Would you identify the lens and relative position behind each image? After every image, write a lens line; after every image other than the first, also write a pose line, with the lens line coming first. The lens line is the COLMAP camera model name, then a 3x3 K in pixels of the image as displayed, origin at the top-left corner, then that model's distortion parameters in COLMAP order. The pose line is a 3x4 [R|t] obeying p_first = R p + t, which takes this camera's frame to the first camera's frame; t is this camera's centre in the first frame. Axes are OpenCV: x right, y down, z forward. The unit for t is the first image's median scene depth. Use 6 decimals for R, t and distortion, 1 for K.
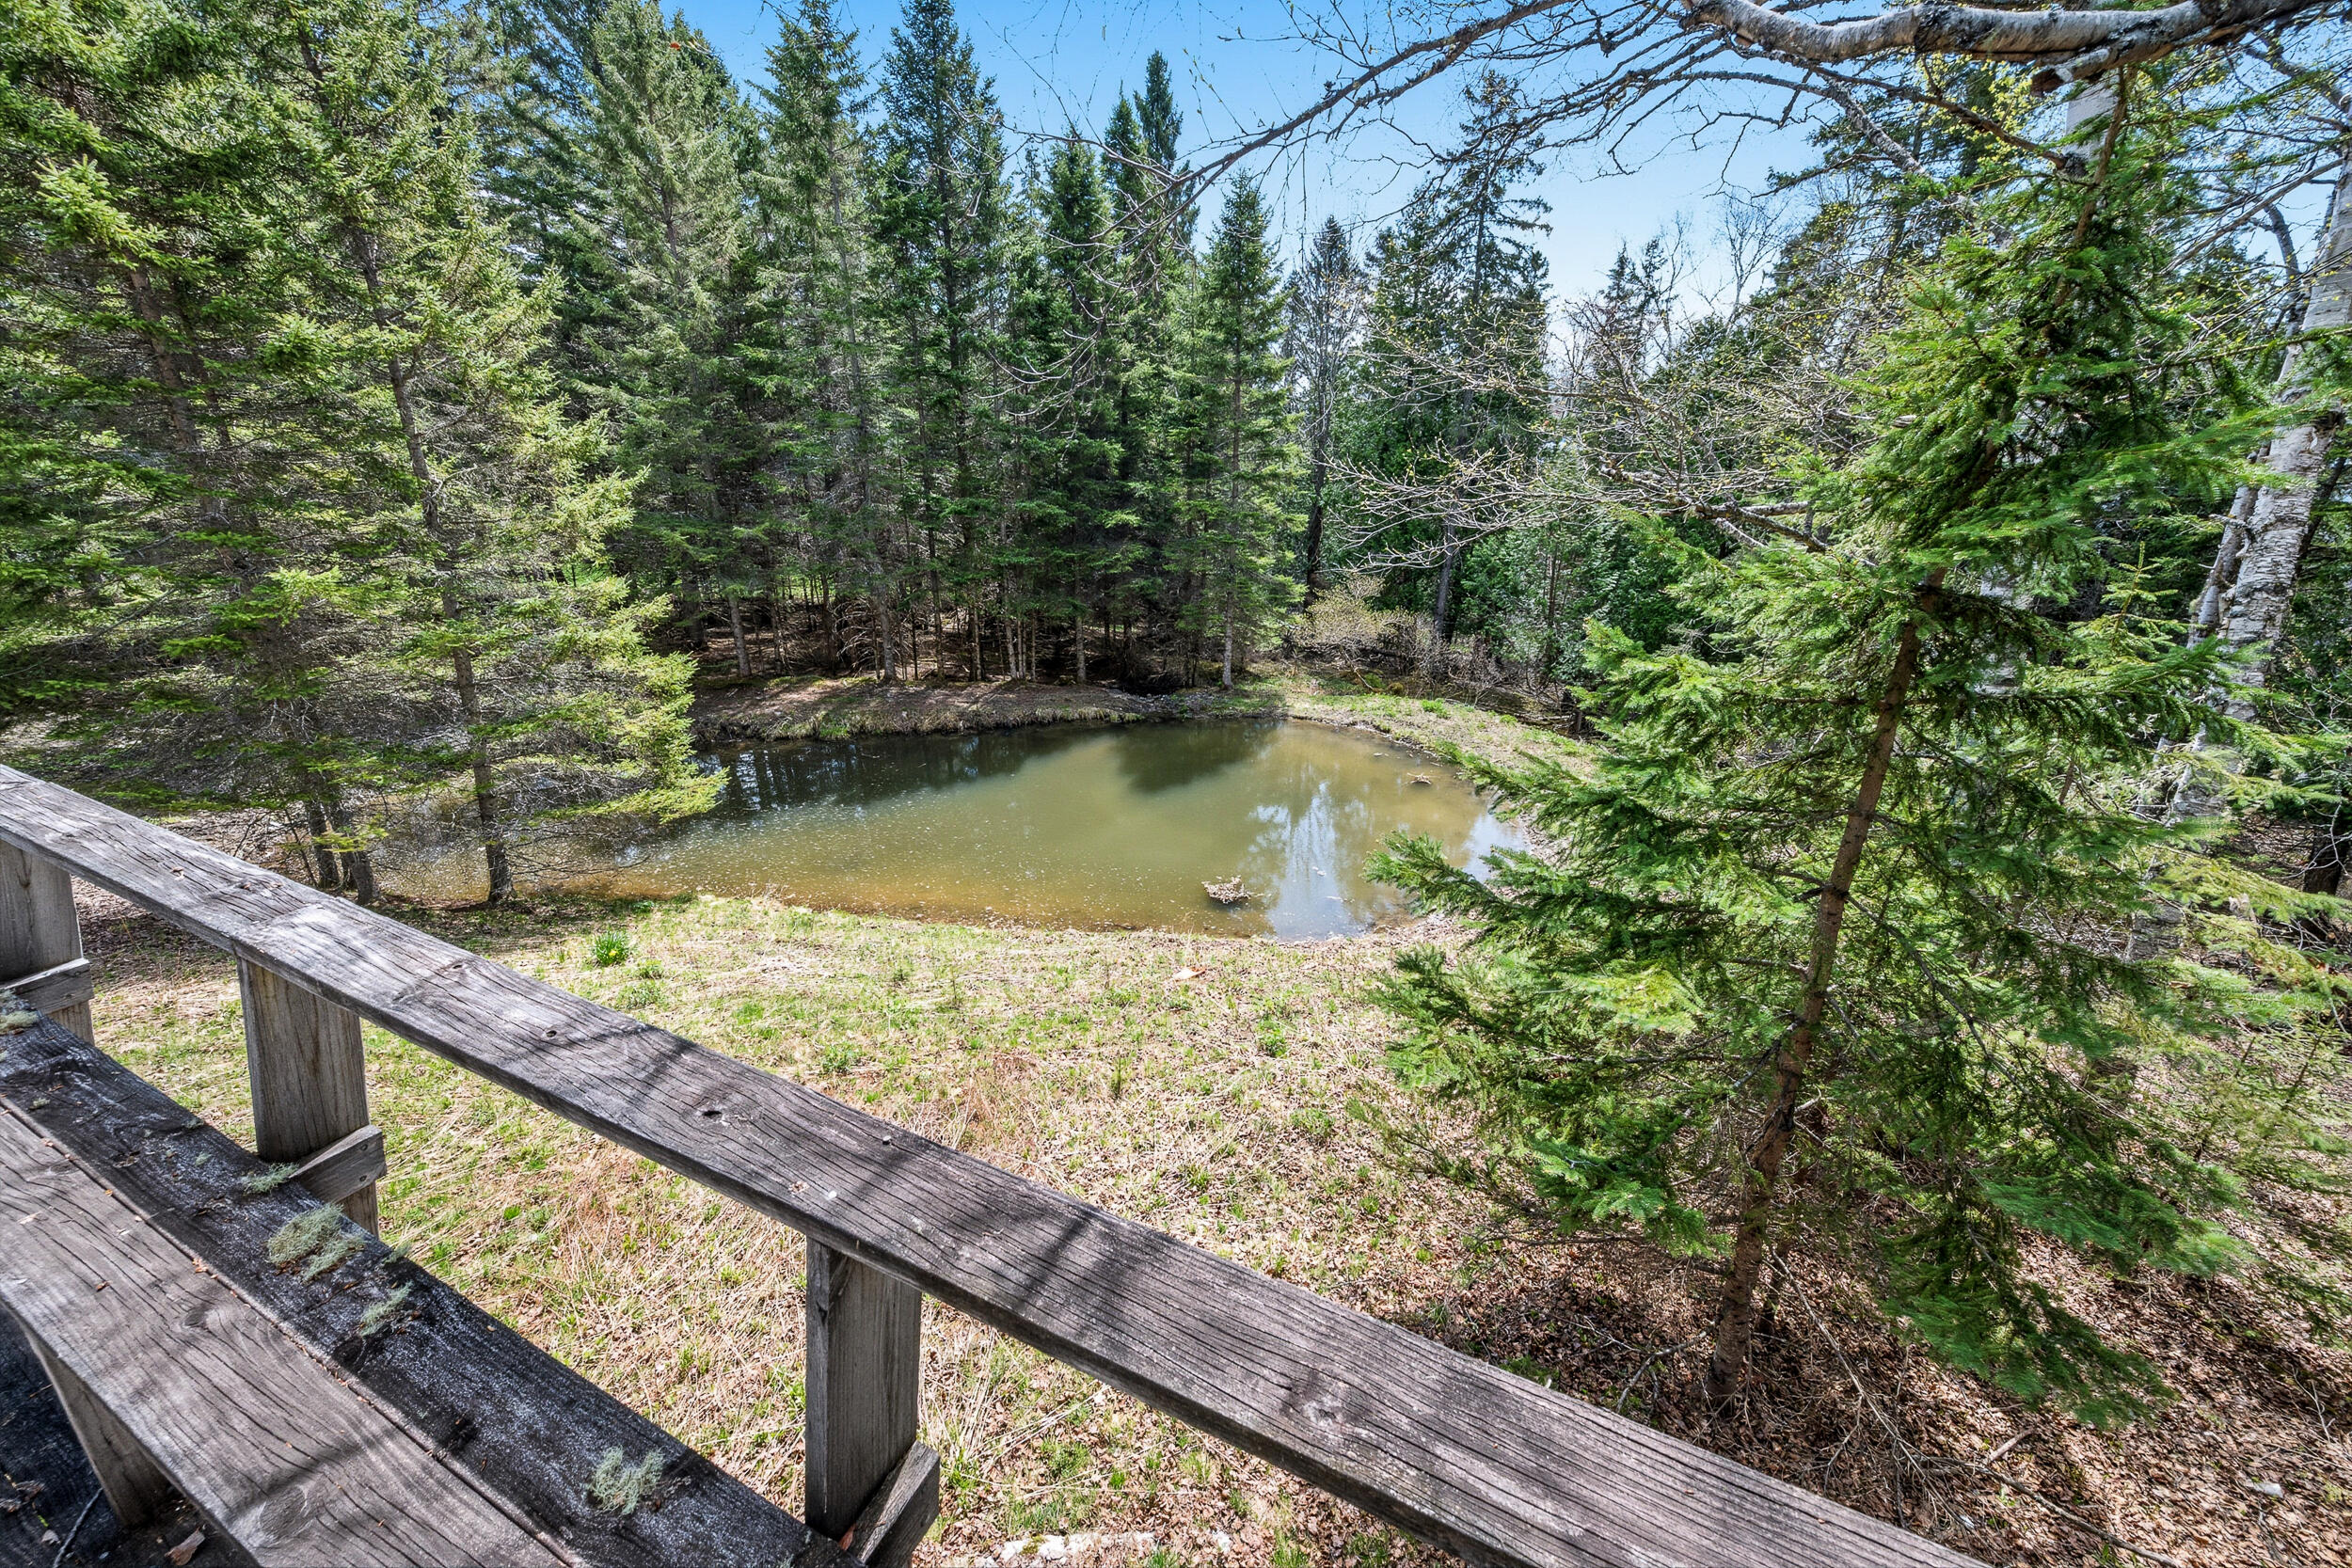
lens RADIAL K [[918.1, 0, 1171.0], [0, 918.1, 780.6], [0, 0, 1]] dist [-0.000936, 0.000565]
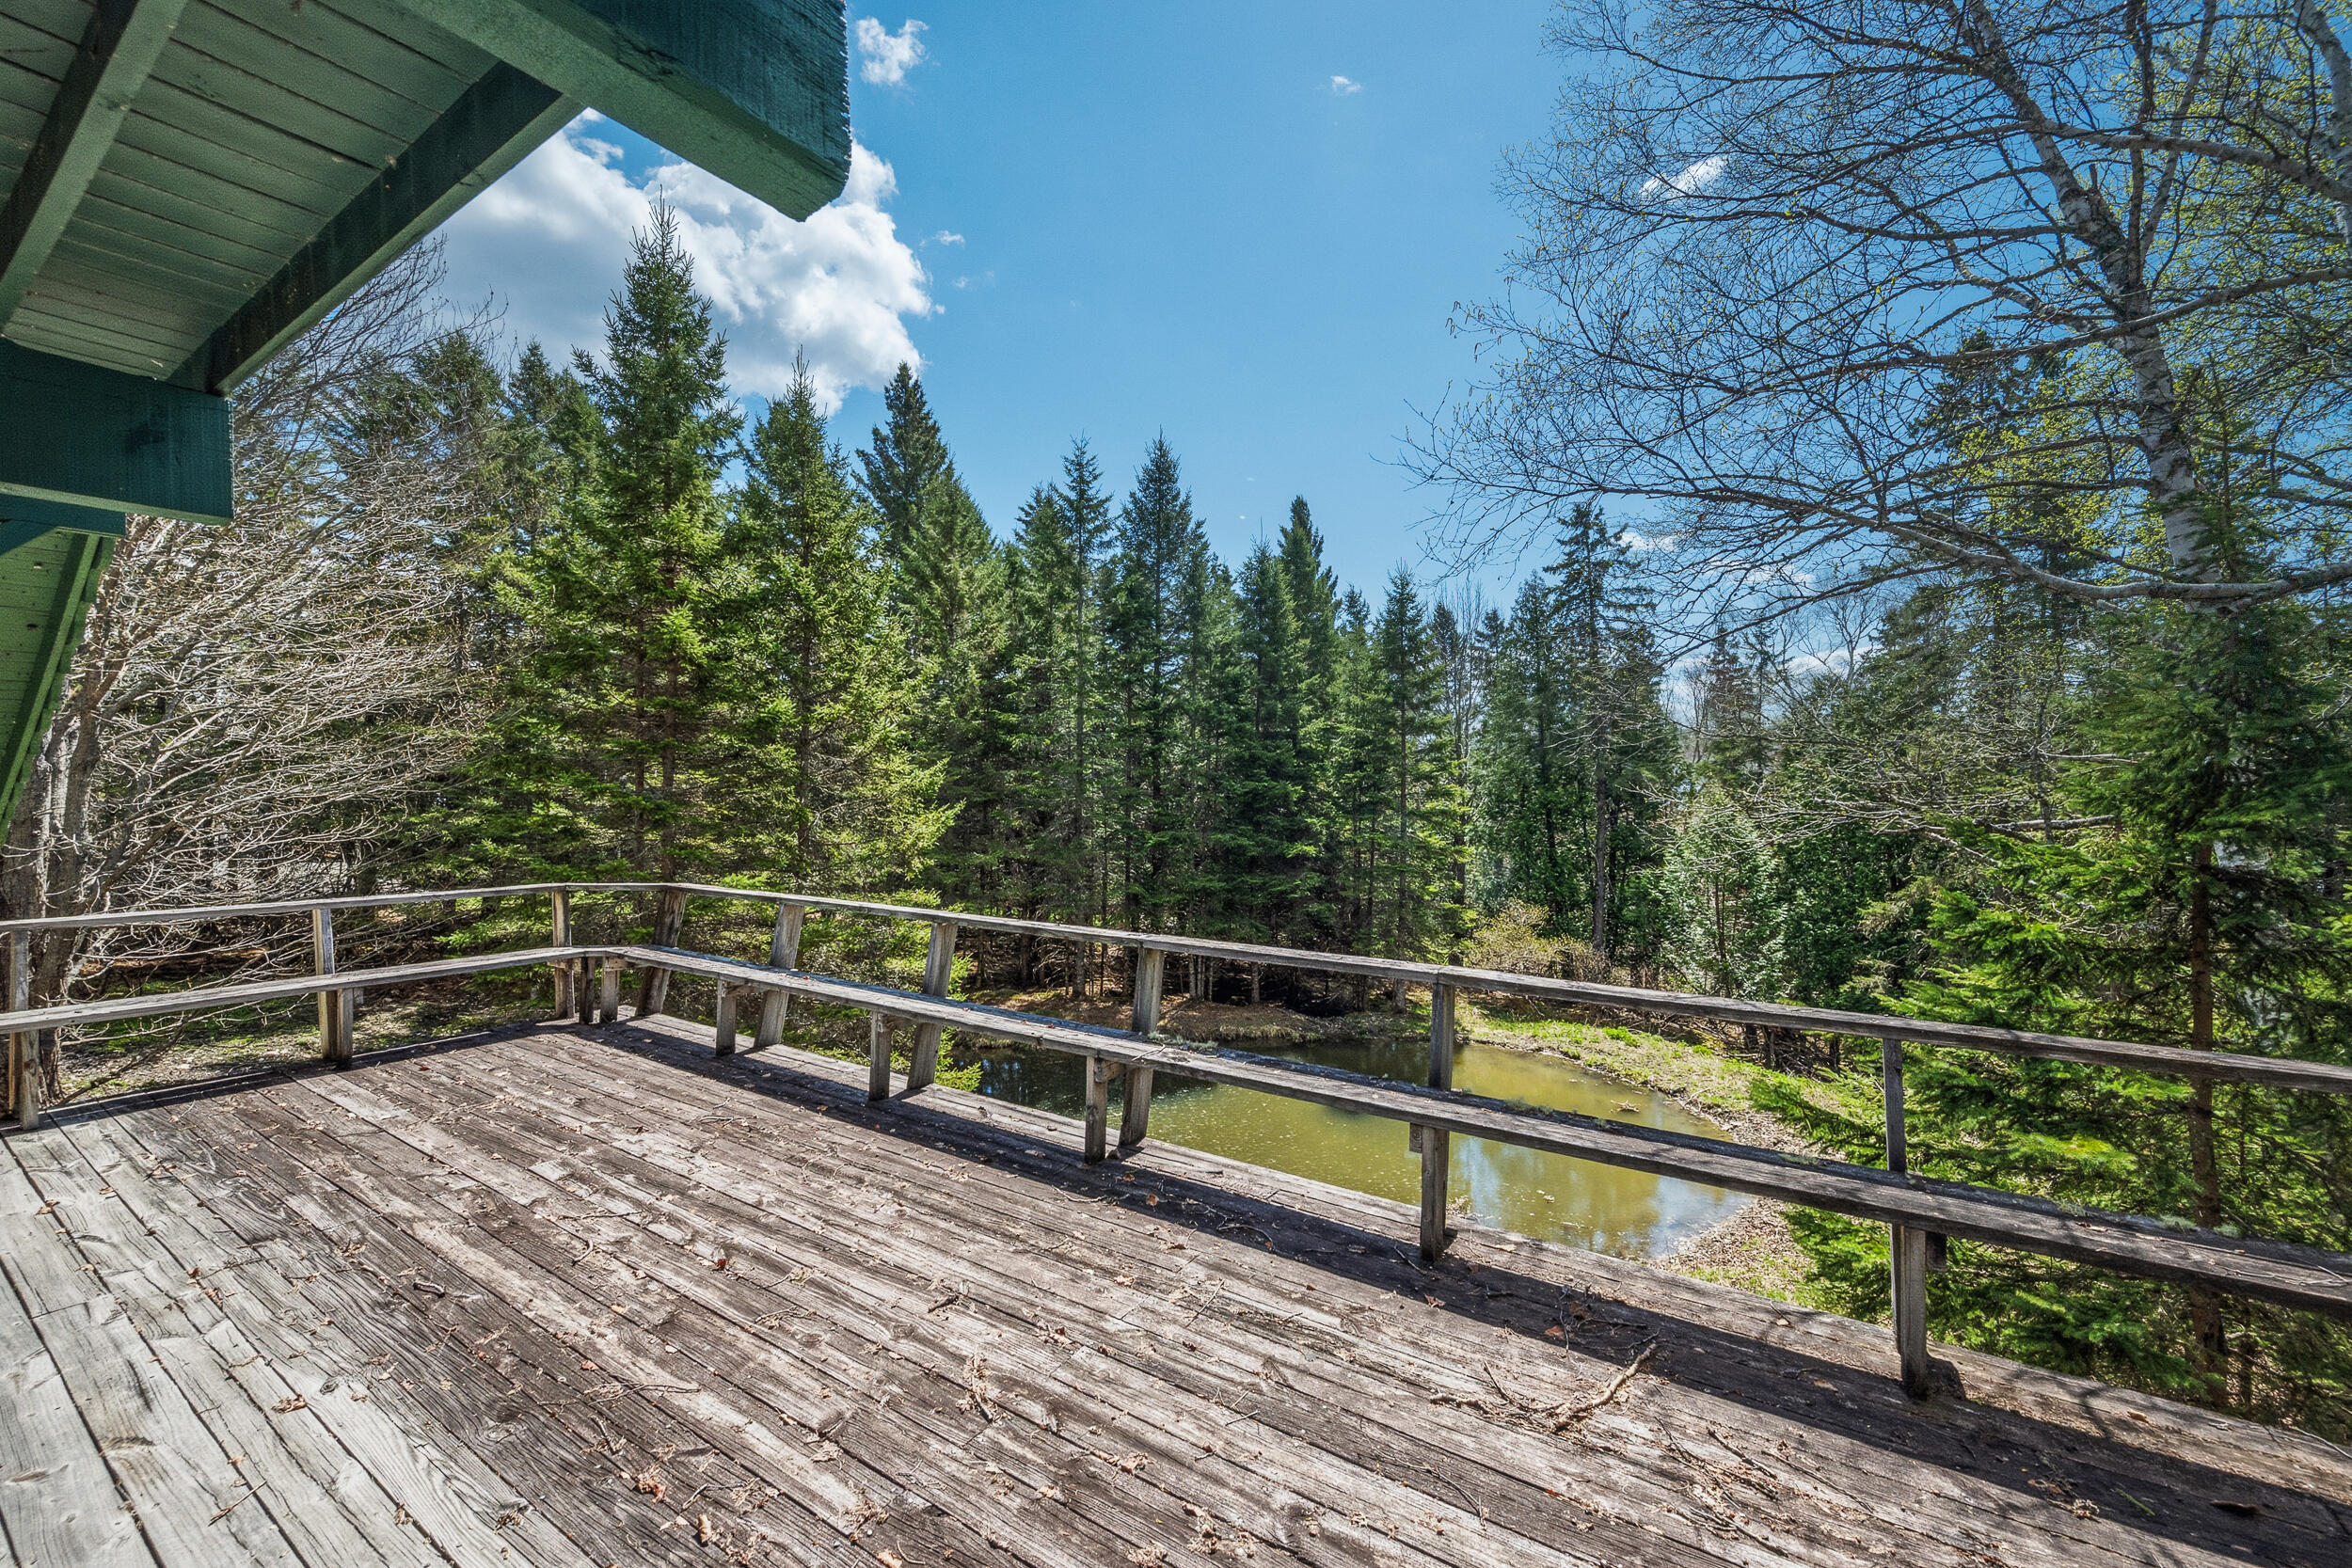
lens RADIAL K [[918.1, 0, 1182.5], [0, 918.1, 772.5], [0, 0, 1]] dist [-0.000936, 0.000565]
pose [[0.993856, -0.005949, -0.110522, -0.073405], [-0.034289, 0.932879, -0.358554, 0.027842], [0.105236, 0.360140, 0.926943, -0.068053]]
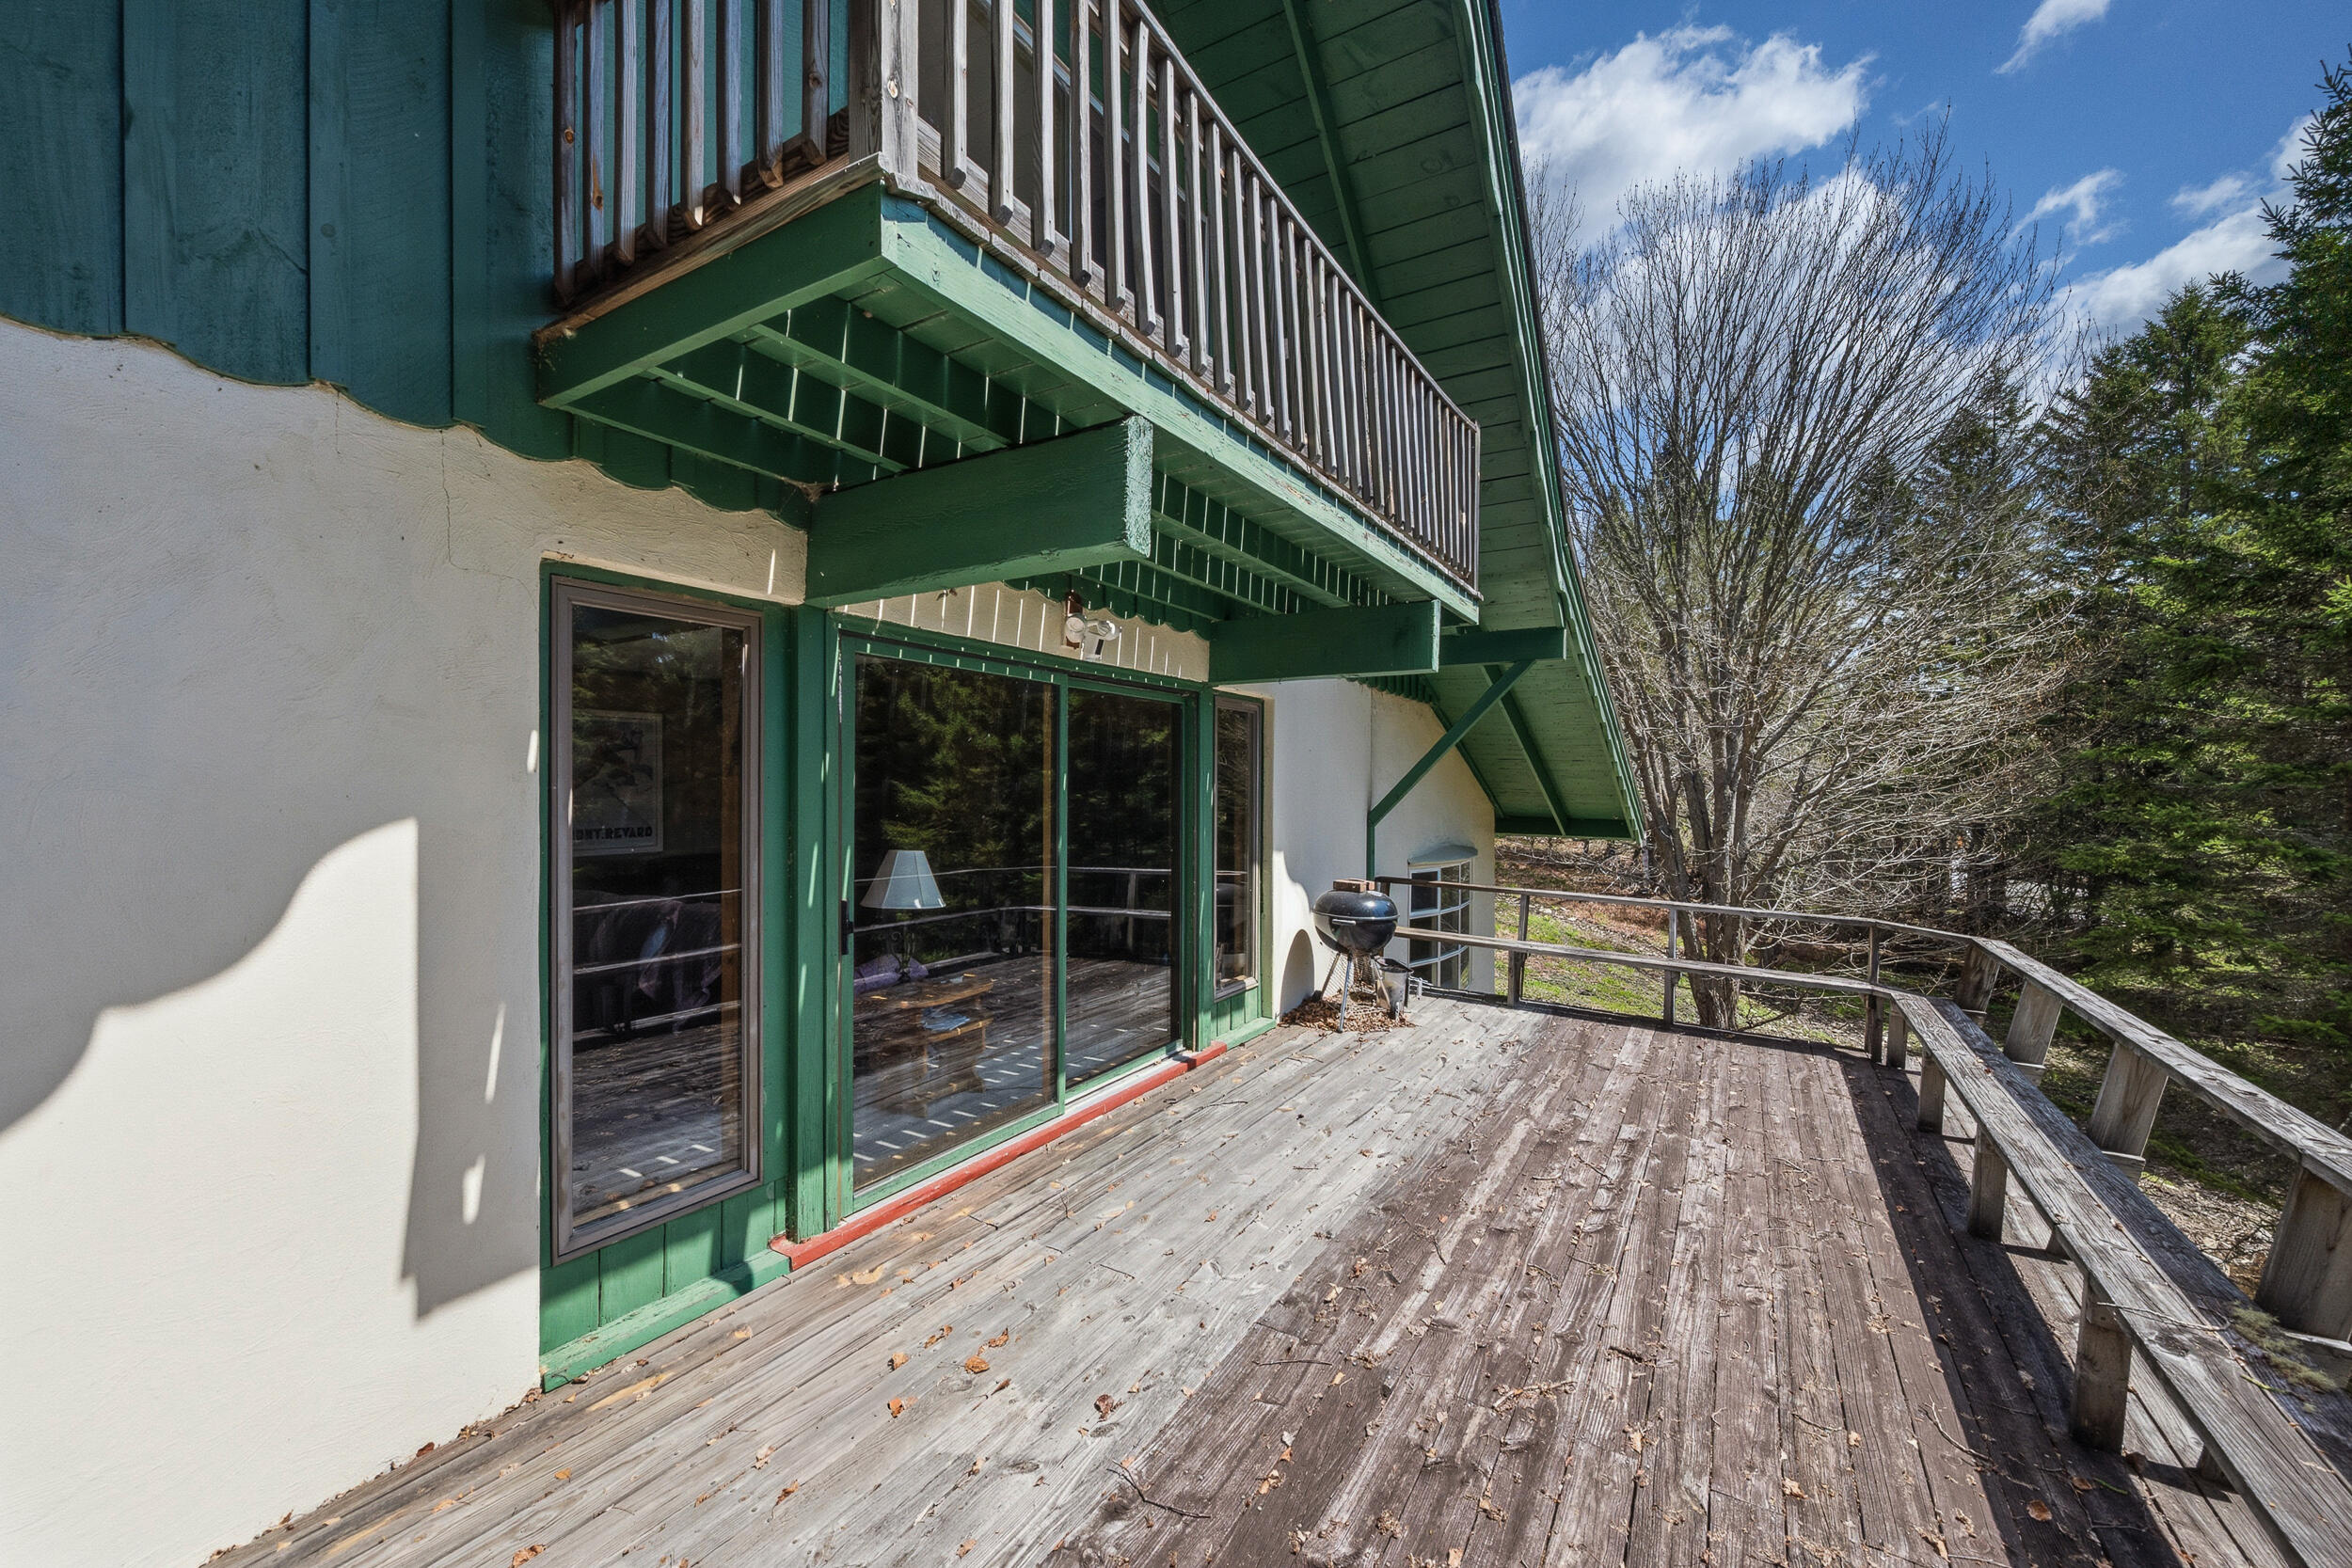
lens RADIAL K [[918.1, 0, 1180.6], [0, 918.1, 788.2], [0, 0, 1]] dist [-0.000936, 0.000565]
pose [[-0.084299, -0.005407, -0.996426, 0.466614], [-0.367883, 0.929506, 0.026080, -0.158699], [0.926043, 0.368766, -0.080346, 0.325014]]
